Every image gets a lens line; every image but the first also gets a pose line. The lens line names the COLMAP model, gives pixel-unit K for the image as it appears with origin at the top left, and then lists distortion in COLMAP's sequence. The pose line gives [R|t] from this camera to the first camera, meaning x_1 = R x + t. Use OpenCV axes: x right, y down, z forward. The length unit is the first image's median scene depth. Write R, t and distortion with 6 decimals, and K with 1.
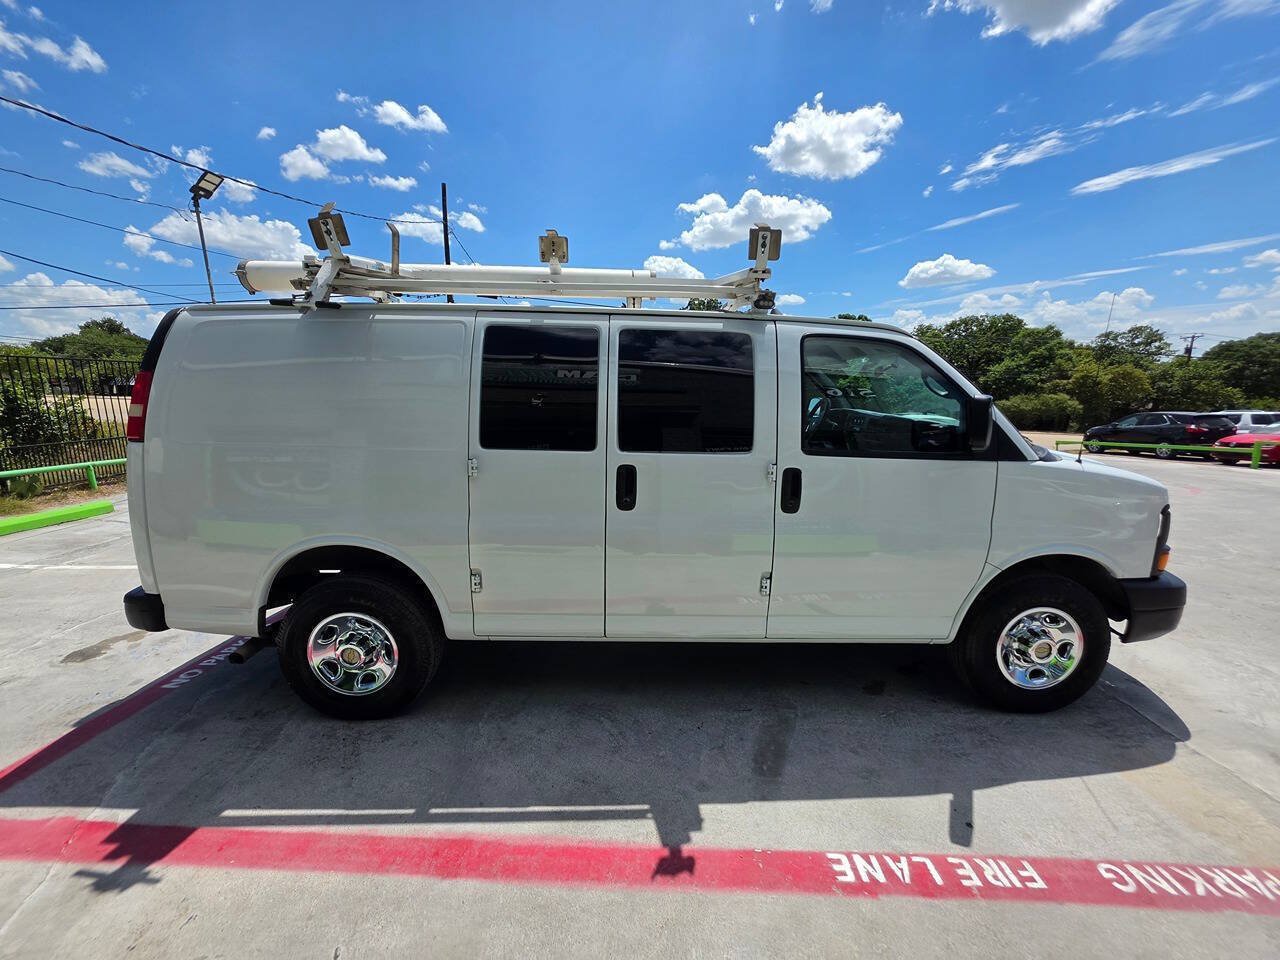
lens RADIAL K [[511.0, 0, 643.3], [0, 511.0, 480.2], [0, 0, 1]] dist [-0.010059, 0.004465]
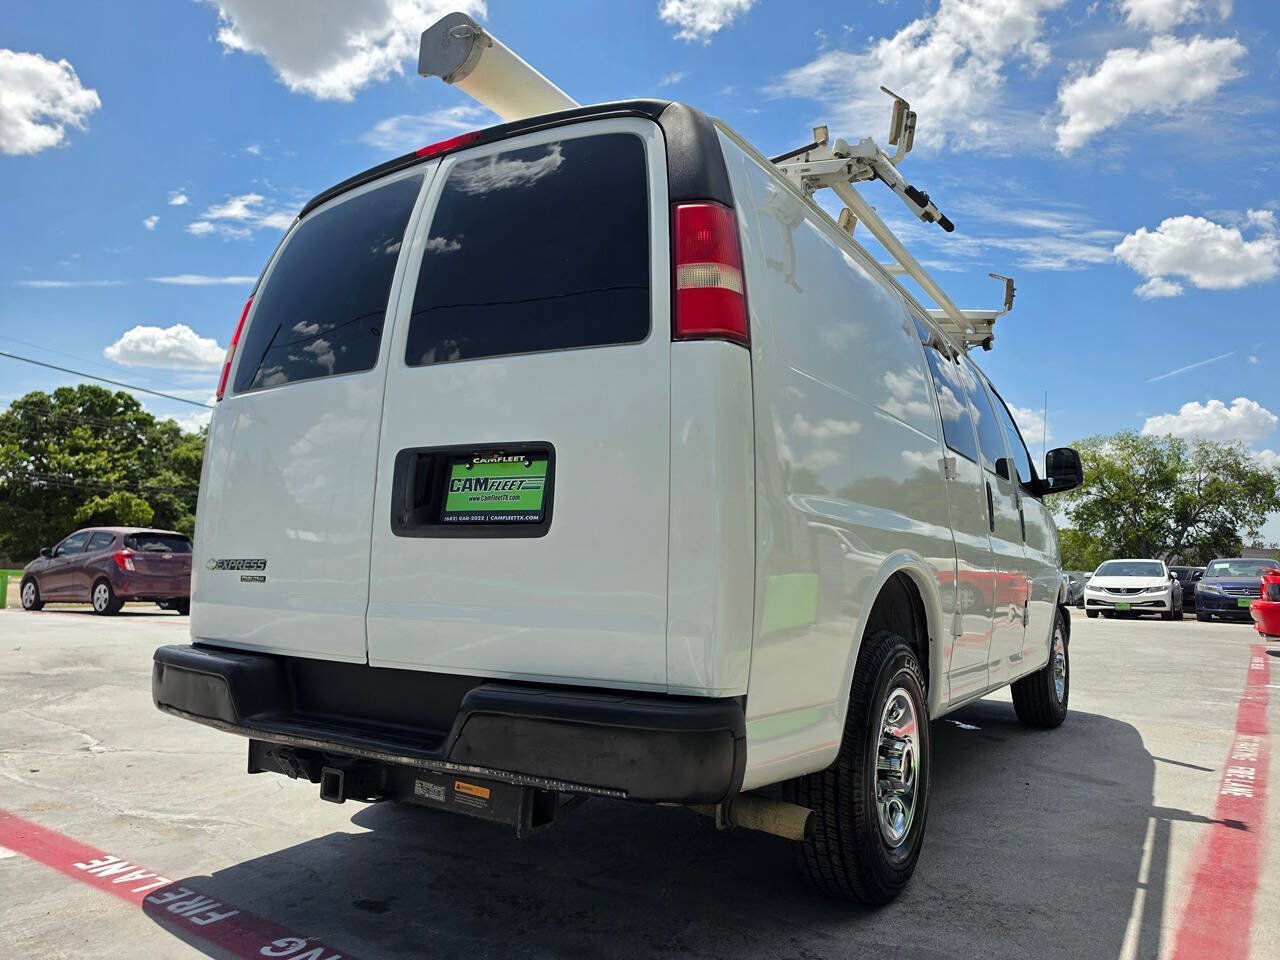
lens RADIAL K [[882.9, 0, 635.8], [0, 882.9, 476.7], [0, 0, 1]] dist [-0.002596, 0.000755]
pose [[0.558334, 0.089644, 0.824759, -1.672683], [0.109179, 0.977559, -0.180163, 0.176024], [-0.822401, 0.190637, 0.536017, 0.671695]]
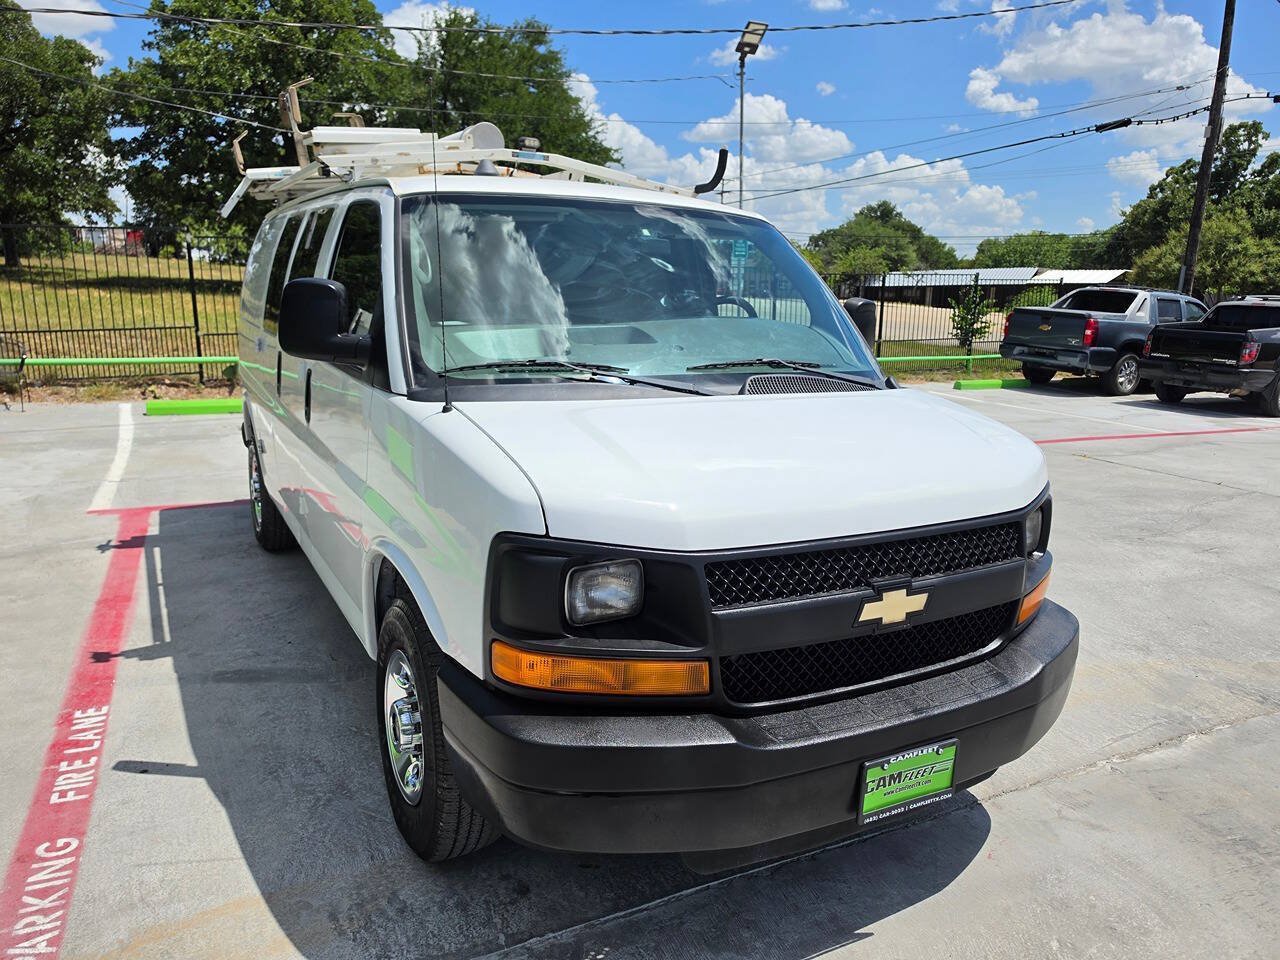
lens RADIAL K [[907.2, 0, 645.0], [0, 907.2, 487.4], [0, 0, 1]] dist [-0.003425, 0.002163]
pose [[0.463705, 0.192505, -0.864823, 1.871723], [-0.165470, 0.977752, 0.128920, -0.114422], [0.870400, 0.083321, 0.485243, 0.779652]]
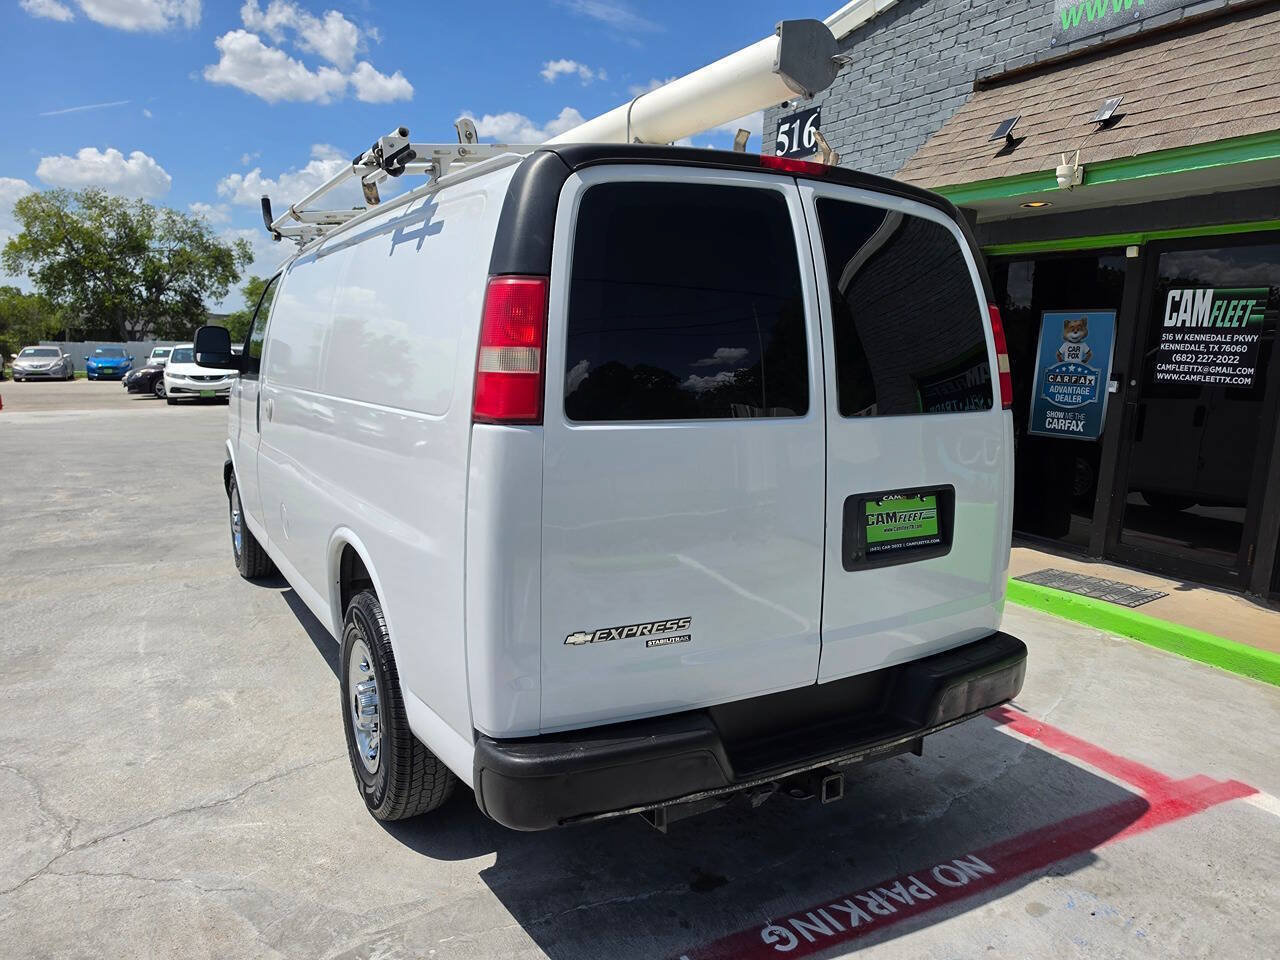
lens RADIAL K [[882.9, 0, 635.8], [0, 882.9, 476.7], [0, 0, 1]] dist [-0.002596, 0.000755]
pose [[-0.470584, -0.143261, 0.870647, -1.822168], [0.115832, 0.968162, 0.221914, -0.303449], [-0.874719, 0.205278, -0.439008, 1.972786]]
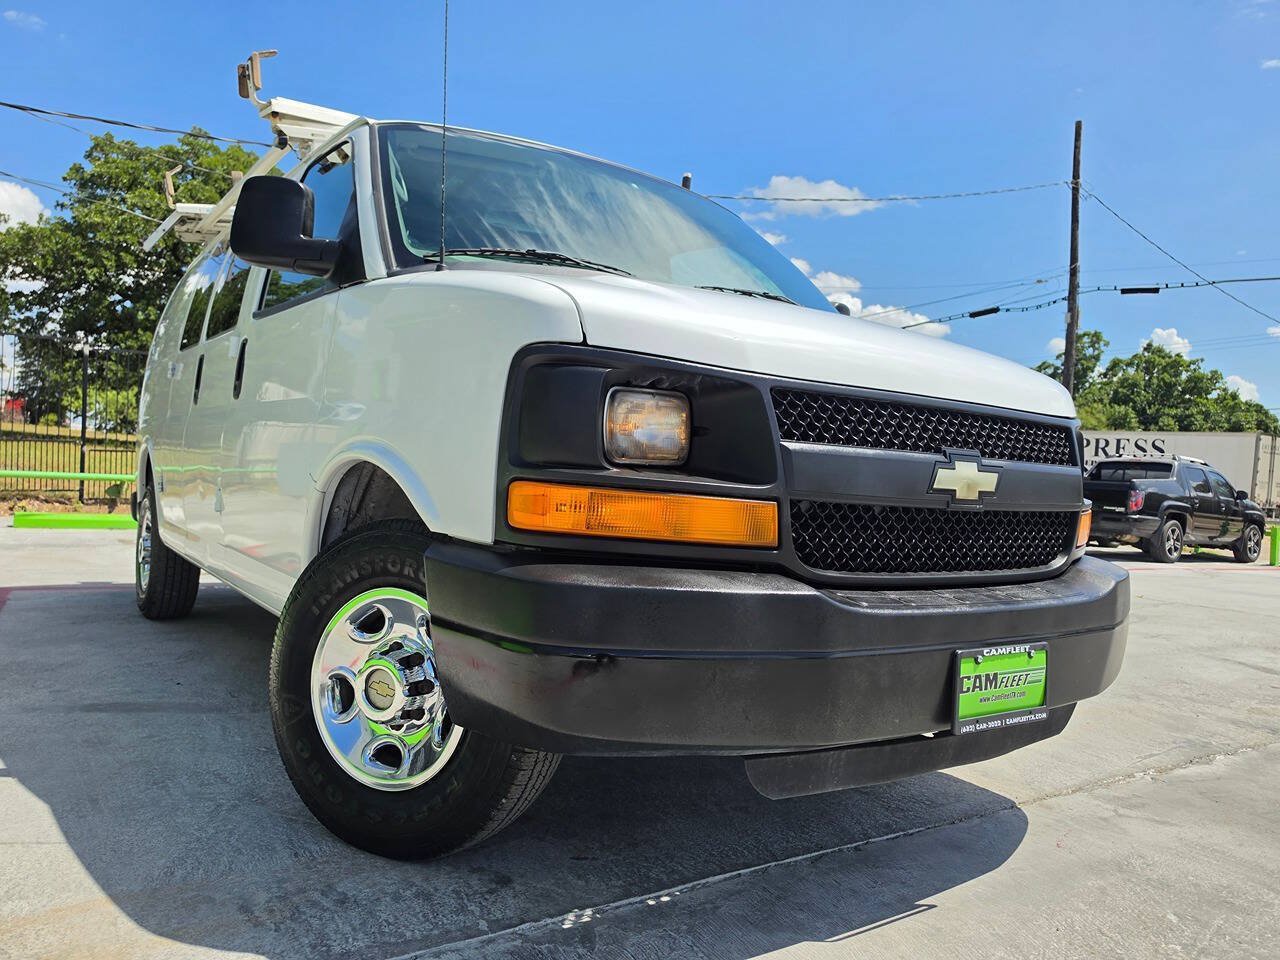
lens RADIAL K [[909.7, 0, 643.8], [0, 909.7, 468.9], [0, 0, 1]] dist [-0.002680, -0.001502]
pose [[0.558332, 0.005120, -0.829602, 1.721501], [-0.175214, 0.978152, -0.111884, 0.211795], [0.810904, 0.207826, 0.547031, 0.791678]]
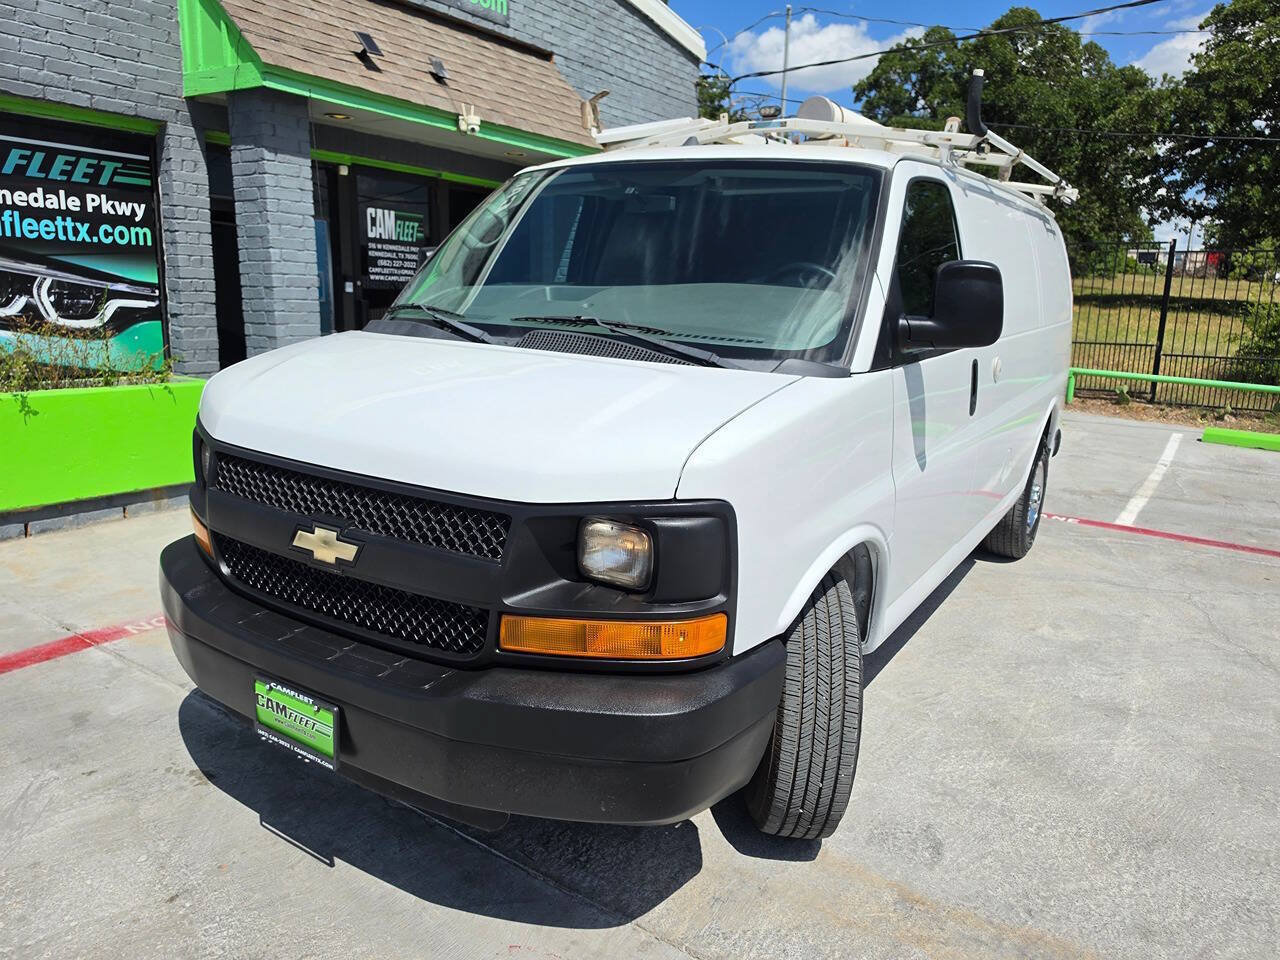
lens RADIAL K [[909.5, 0, 629.4], [0, 909.5, 495.0], [0, 0, 1]] dist [-0.005640, -0.000330]
pose [[-0.569525, 0.162381, -0.805775, 1.760990], [-0.174706, 0.933981, 0.311701, -0.303012], [0.803193, 0.318295, -0.503557, 2.157062]]
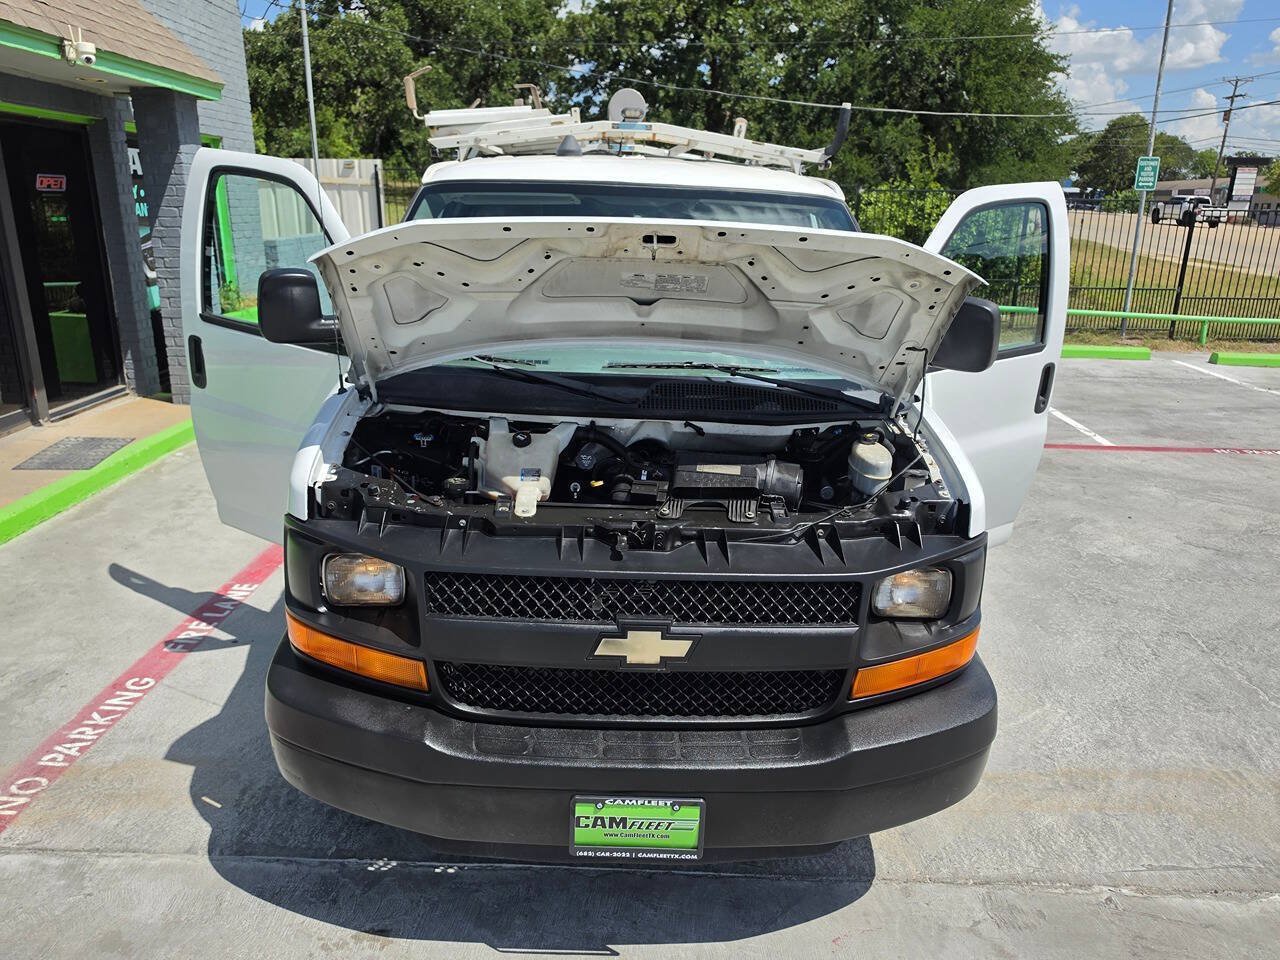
lens RADIAL K [[919.4, 0, 630.6], [0, 919.4, 476.2], [0, 0, 1]] dist [0.000058, -0.002939]
pose [[-0.000656, 0.283835, -0.958873, 2.022758], [-0.193468, 0.940721, 0.278594, -0.322760], [0.981106, 0.185694, 0.054295, 1.370941]]
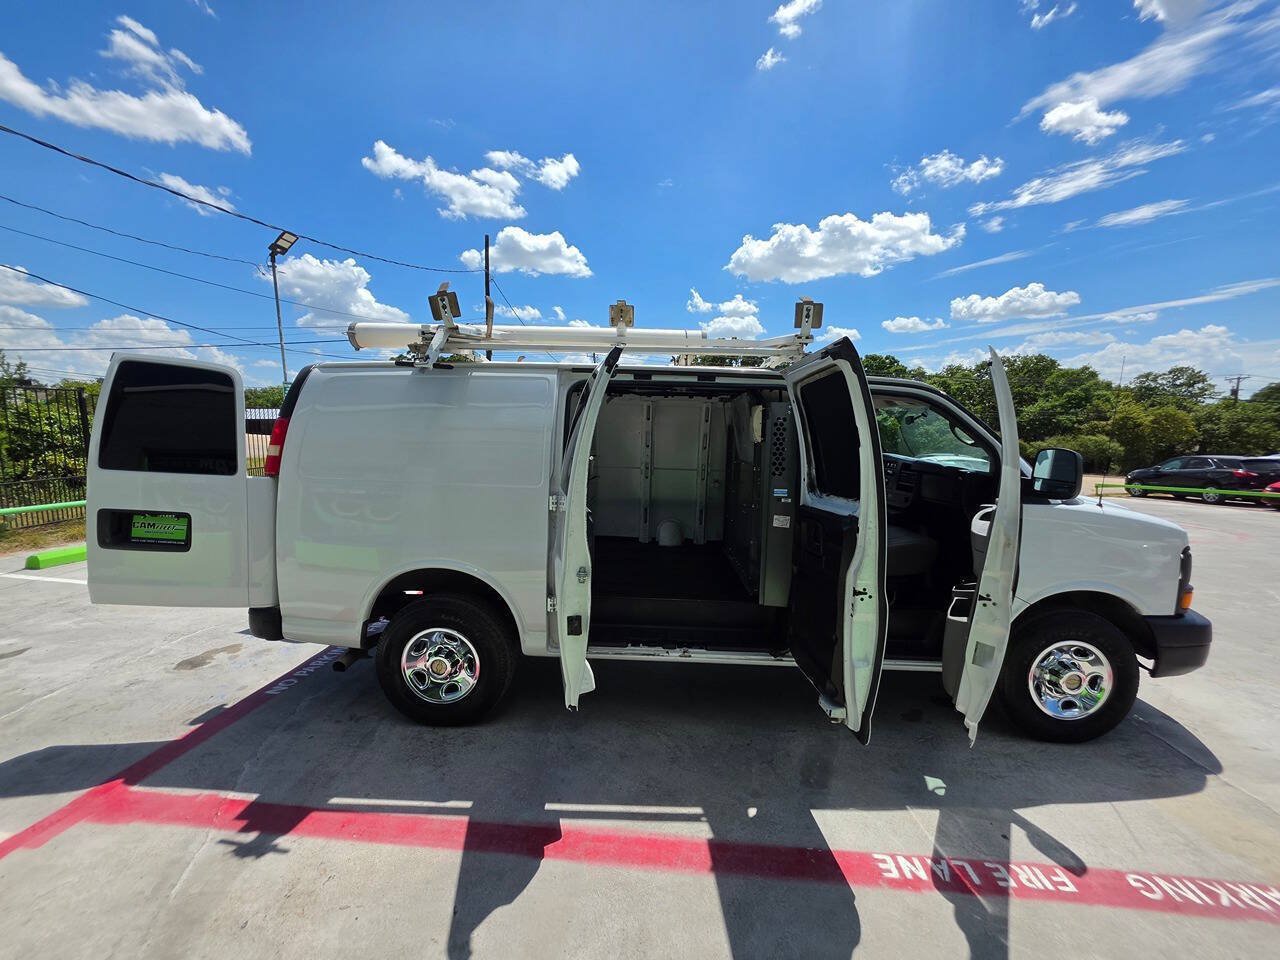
lens RADIAL K [[511.0, 0, 643.3], [0, 511.0, 480.2], [0, 0, 1]] dist [-0.010059, 0.004465]
pose [[0.998726, 0.012973, -0.048762, -0.074913], [-0.016475, 0.997260, -0.072114, 0.004898], [0.047692, 0.072825, 0.996204, -0.148694]]
